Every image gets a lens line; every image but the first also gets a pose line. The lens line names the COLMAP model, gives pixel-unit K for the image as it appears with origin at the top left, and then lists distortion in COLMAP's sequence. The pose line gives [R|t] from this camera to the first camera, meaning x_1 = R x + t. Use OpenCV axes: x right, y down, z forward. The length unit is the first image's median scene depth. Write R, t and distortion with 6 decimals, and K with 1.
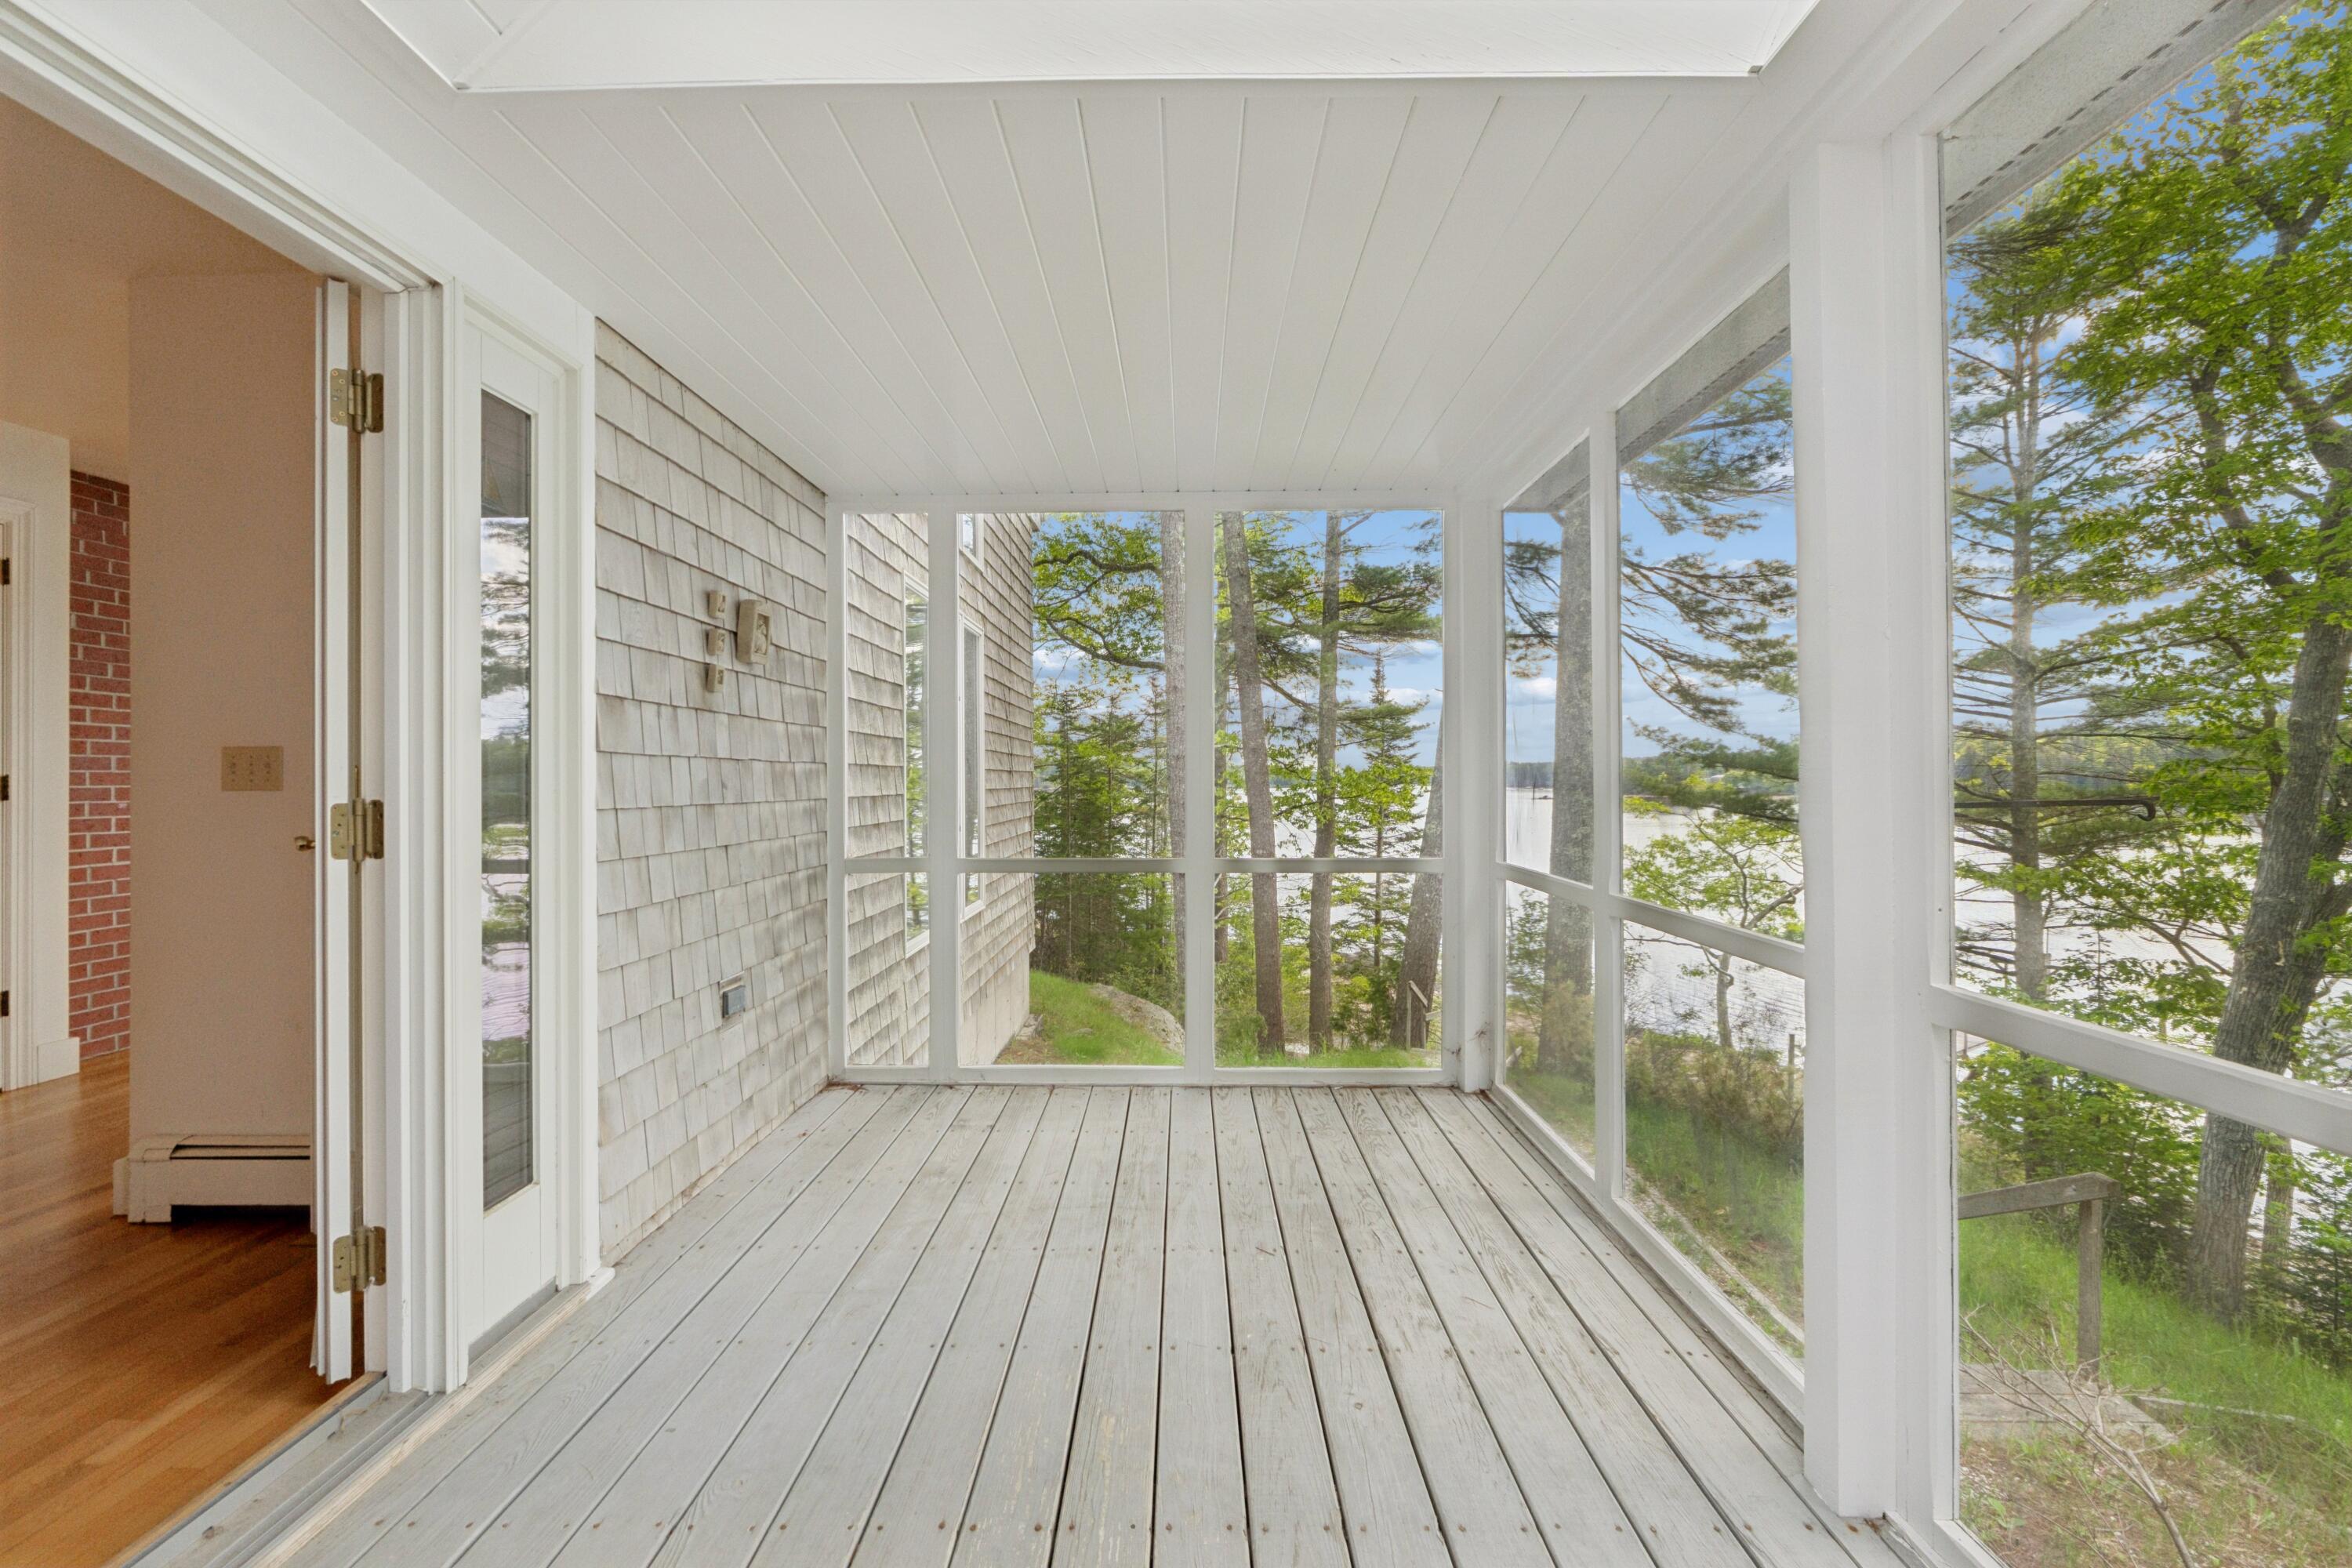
lens RADIAL K [[1003.7, 0, 1176.0], [0, 1003.7, 784.0], [0, 0, 1]] dist [-0.001397, -0.000496]
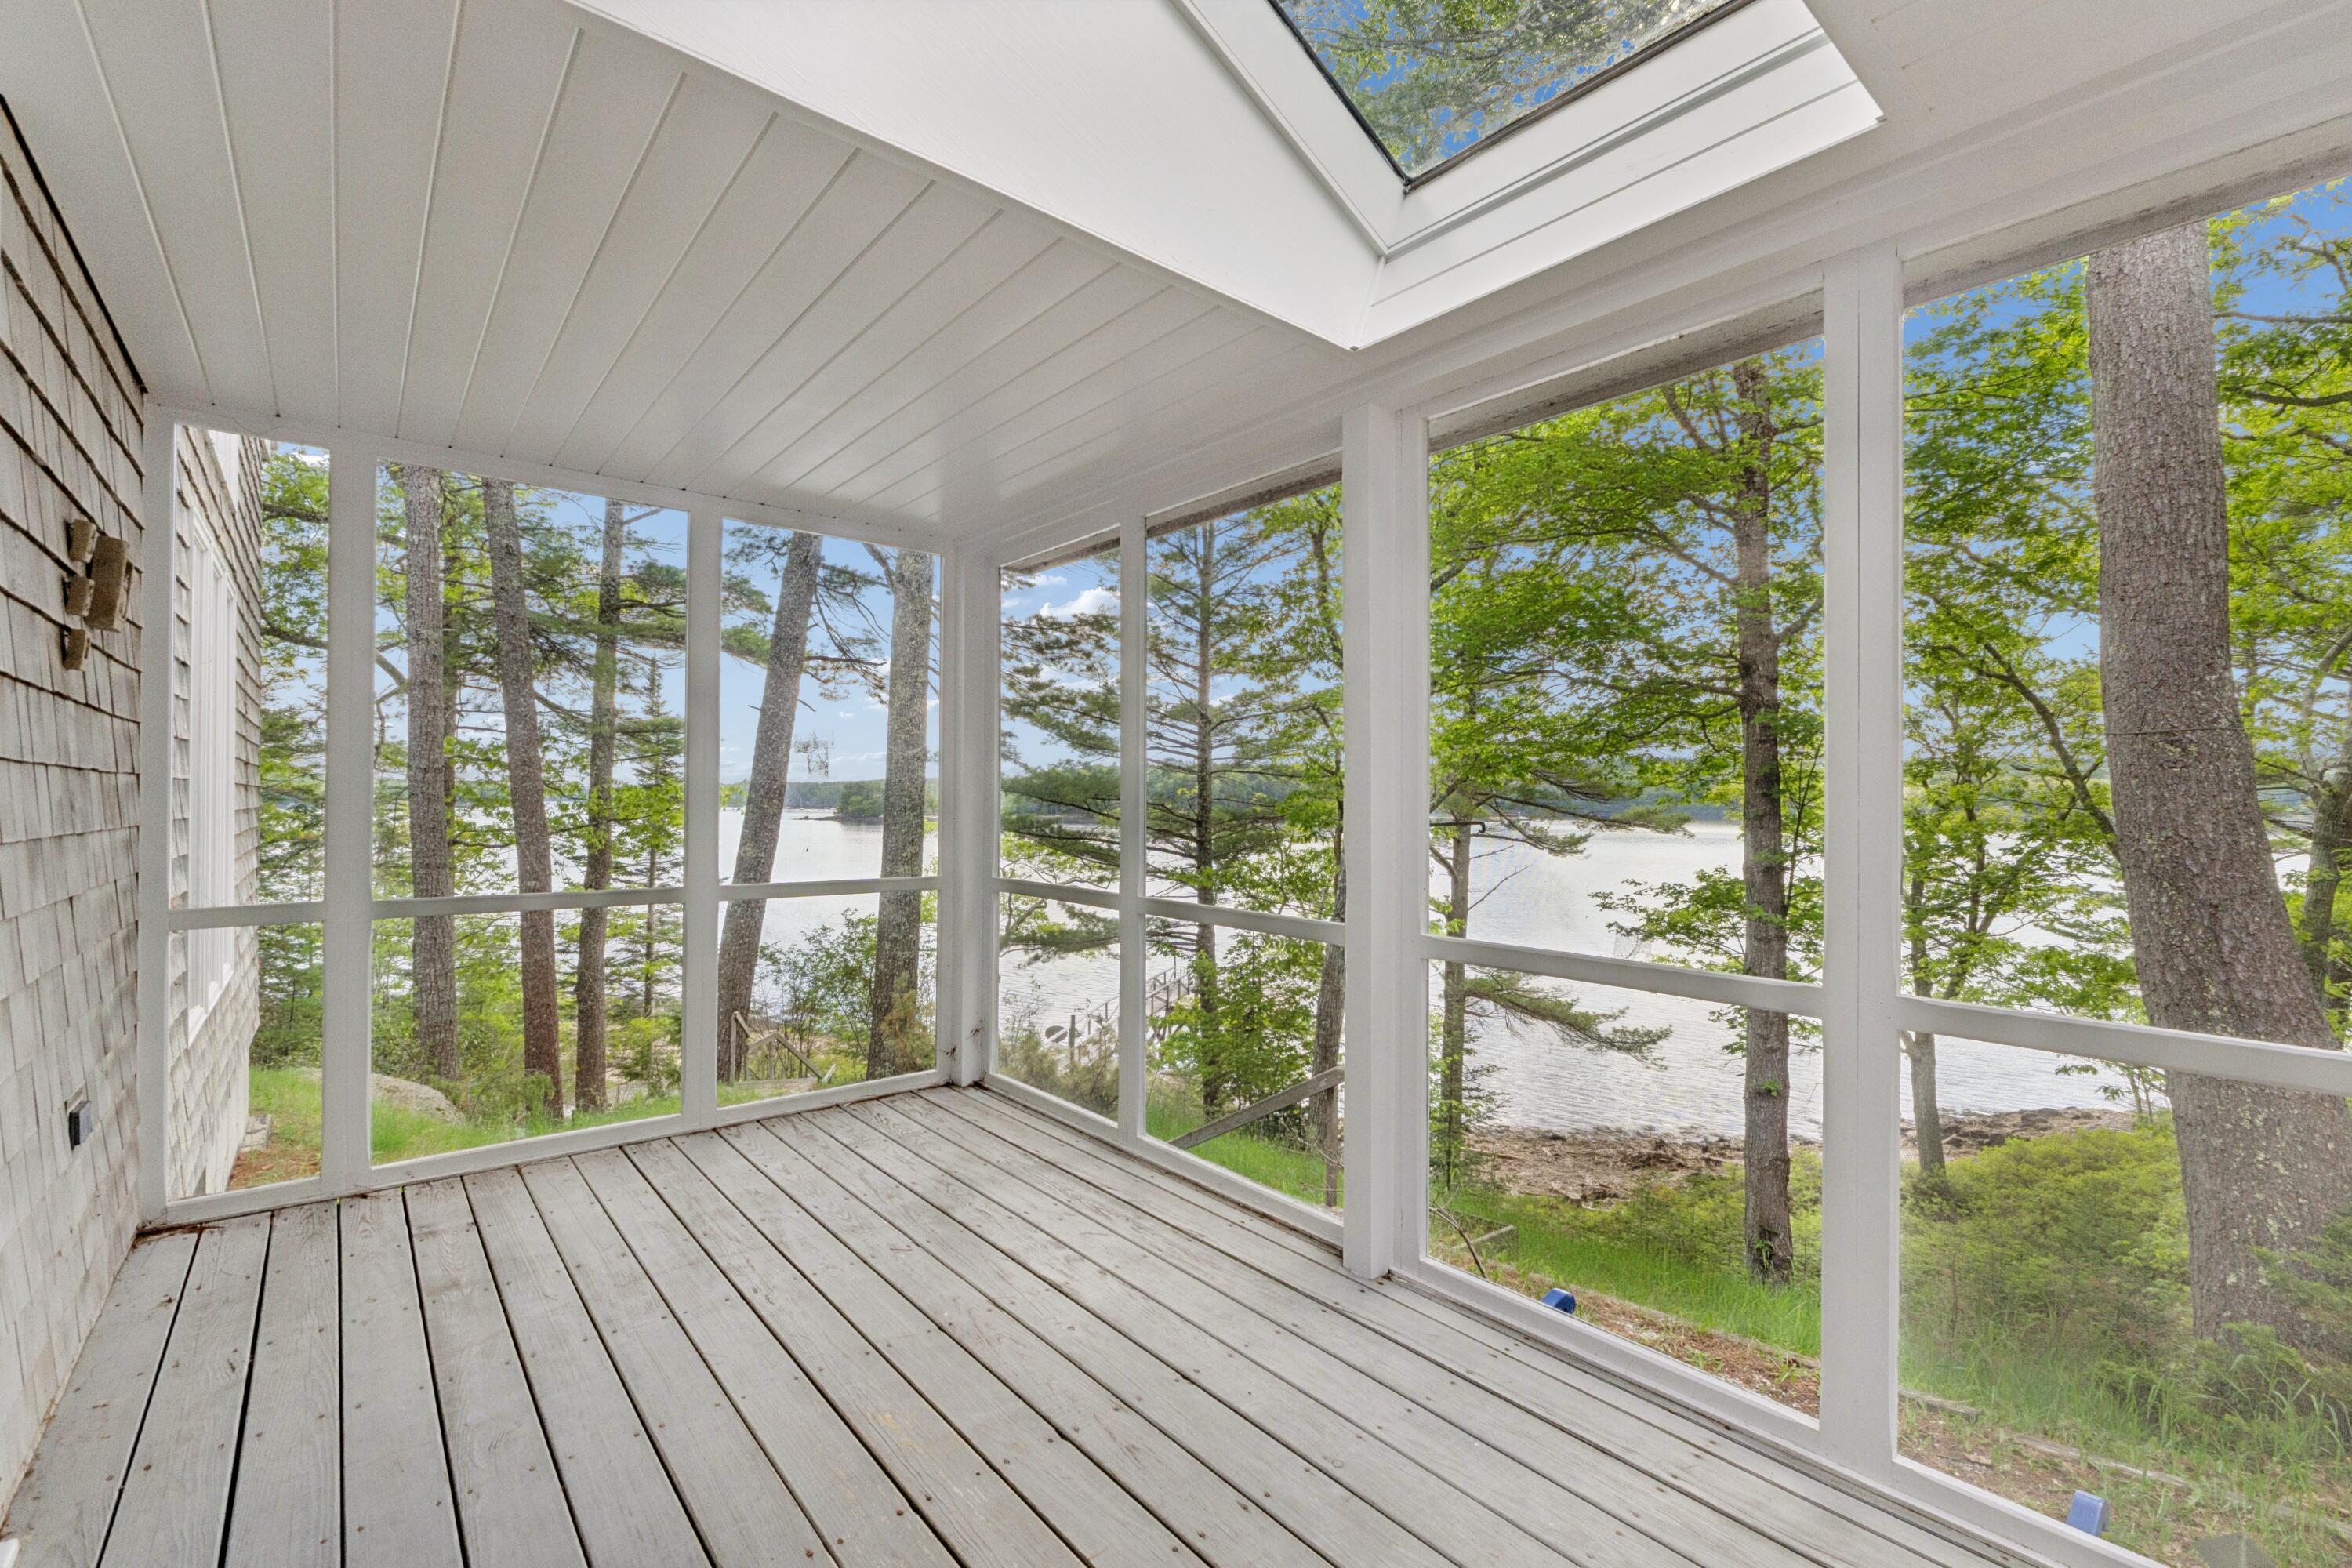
lens RADIAL K [[1011.8, 0, 1175.5], [0, 1011.8, 801.4], [0, 0, 1]] dist [-0.001979, -0.000425]
pose [[0.760359, 0.007542, 0.649459, -0.059363], [-0.005684, 0.999972, -0.004958, -0.000700], [-0.649478, 0.000078, 0.760381, -0.000286]]
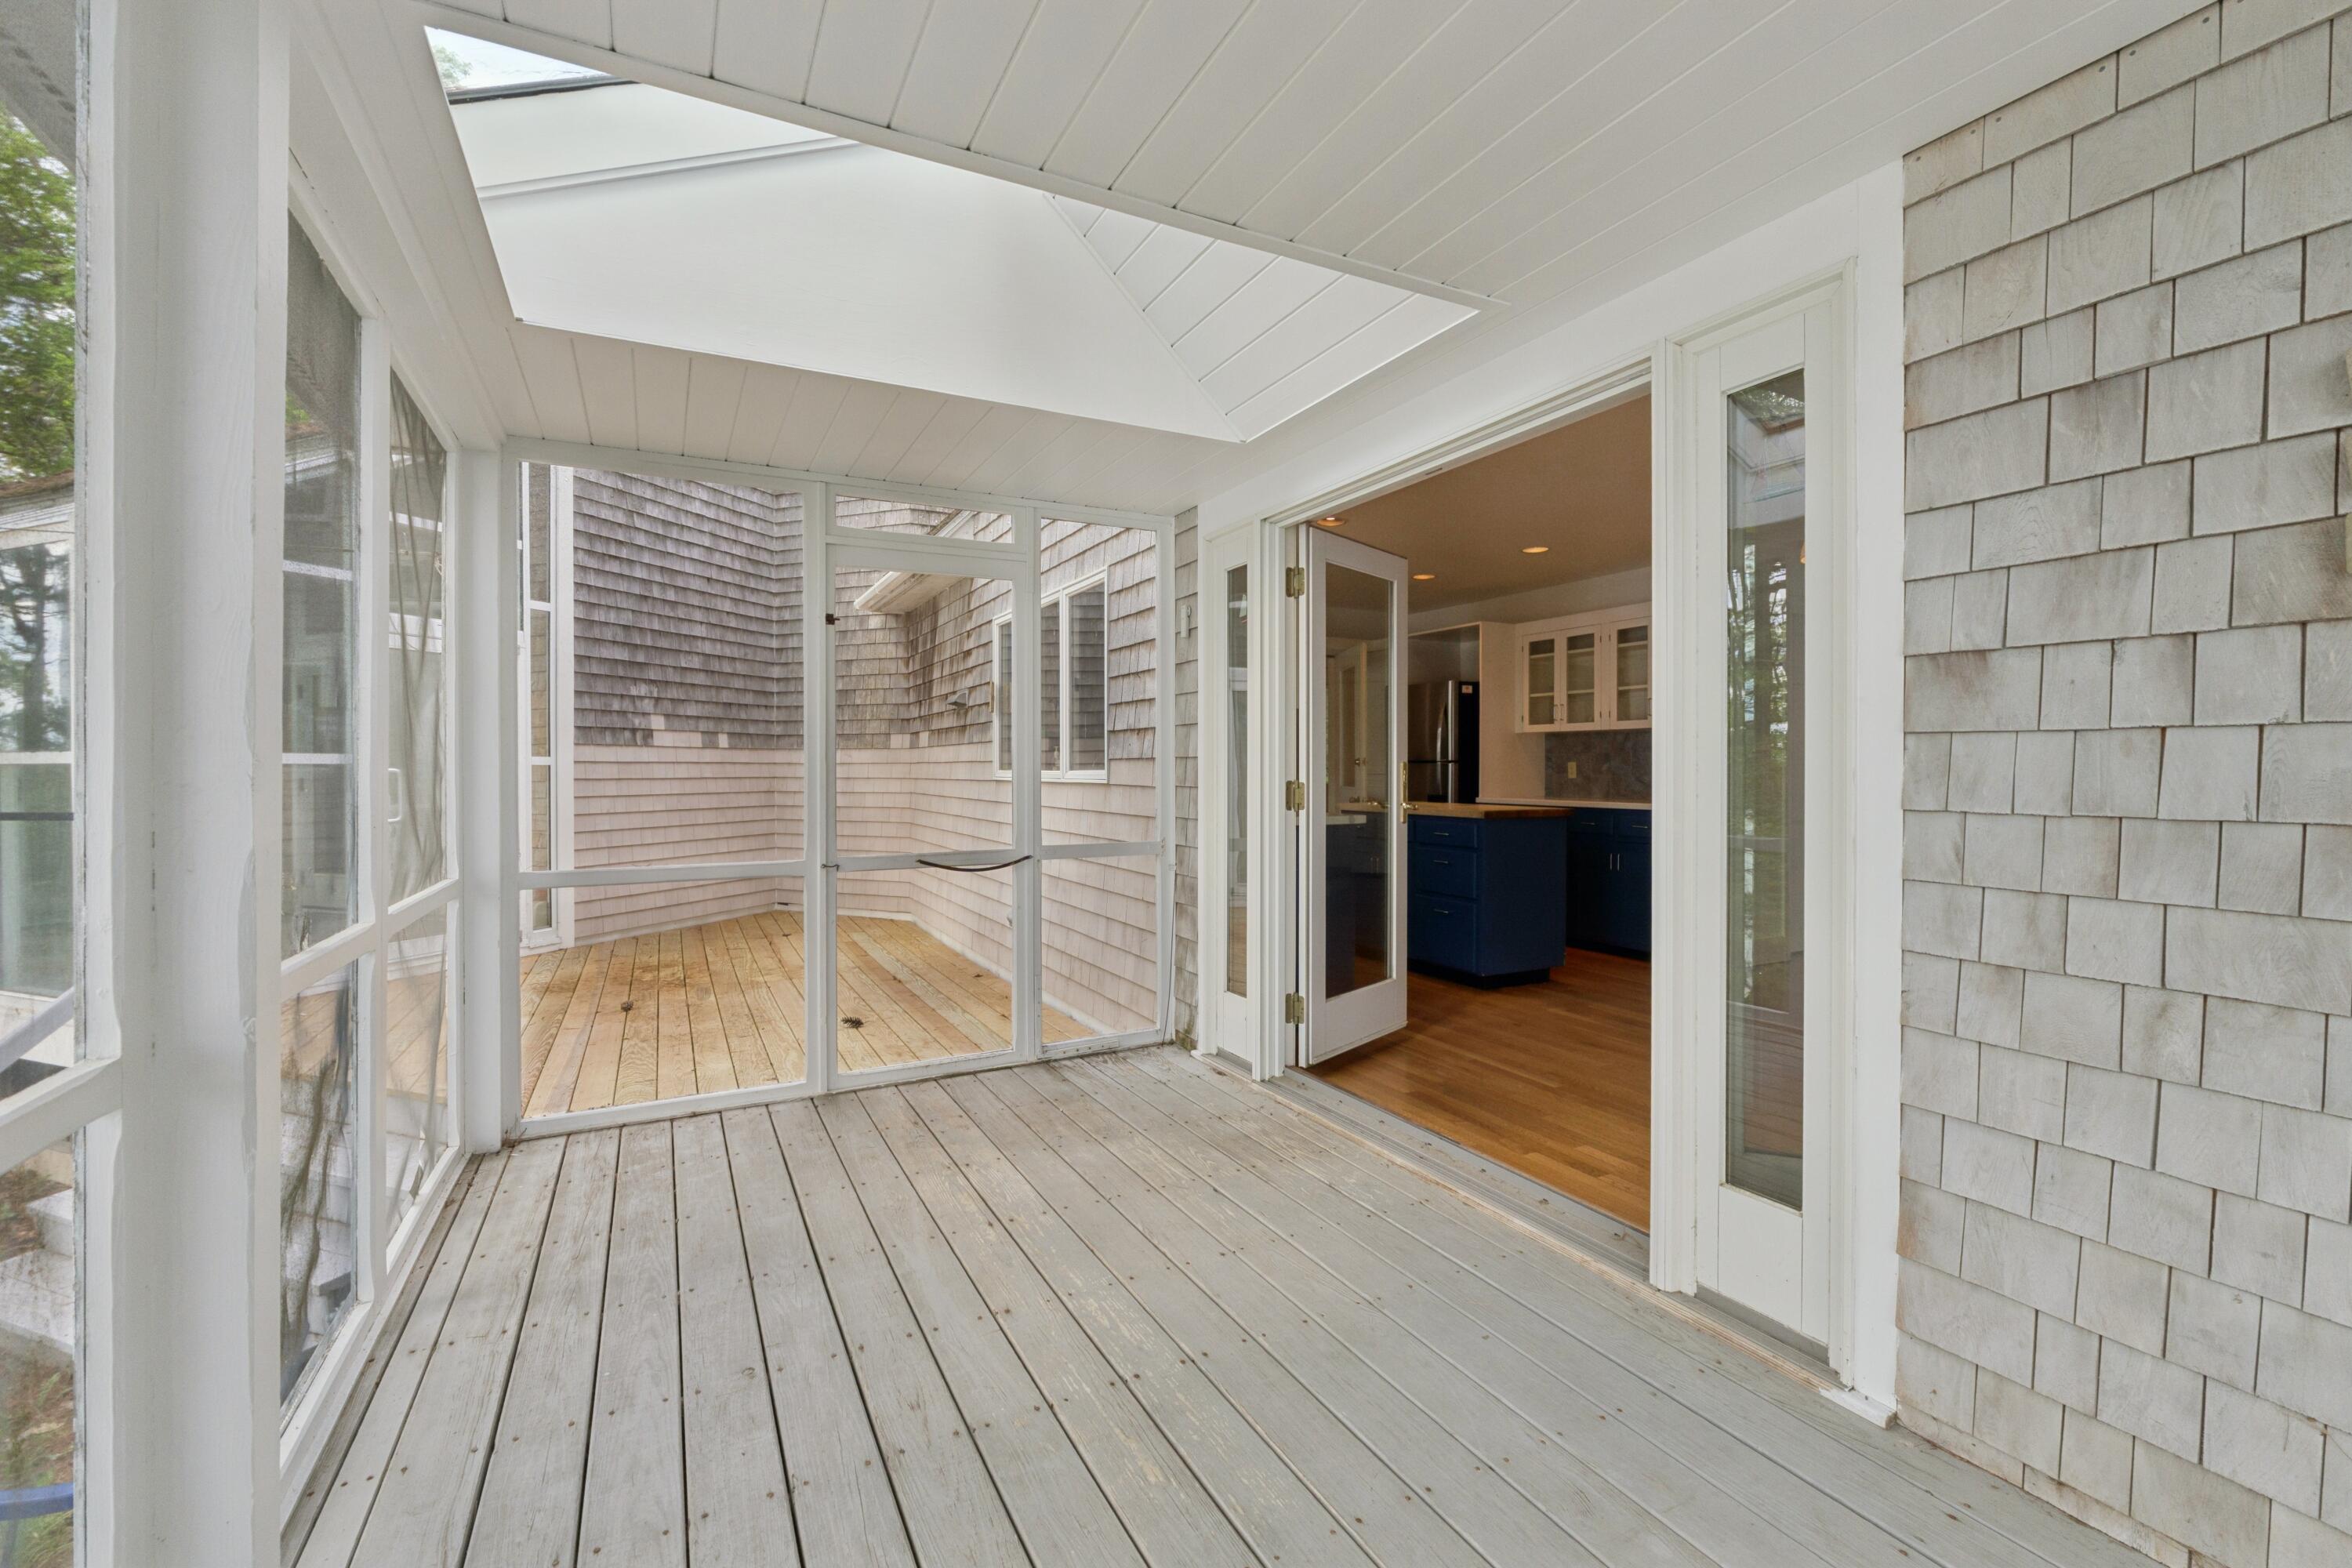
lens RADIAL K [[1003.7, 0, 1176.0], [0, 1003.7, 784.0], [0, 0, 1]] dist [-0.001397, -0.000496]
pose [[-0.883486, 0.006910, -0.468406, 0.037057], [0.000163, 0.999896, 0.014443, -0.000500], [0.468457, 0.012684, -0.883395, 0.200510]]
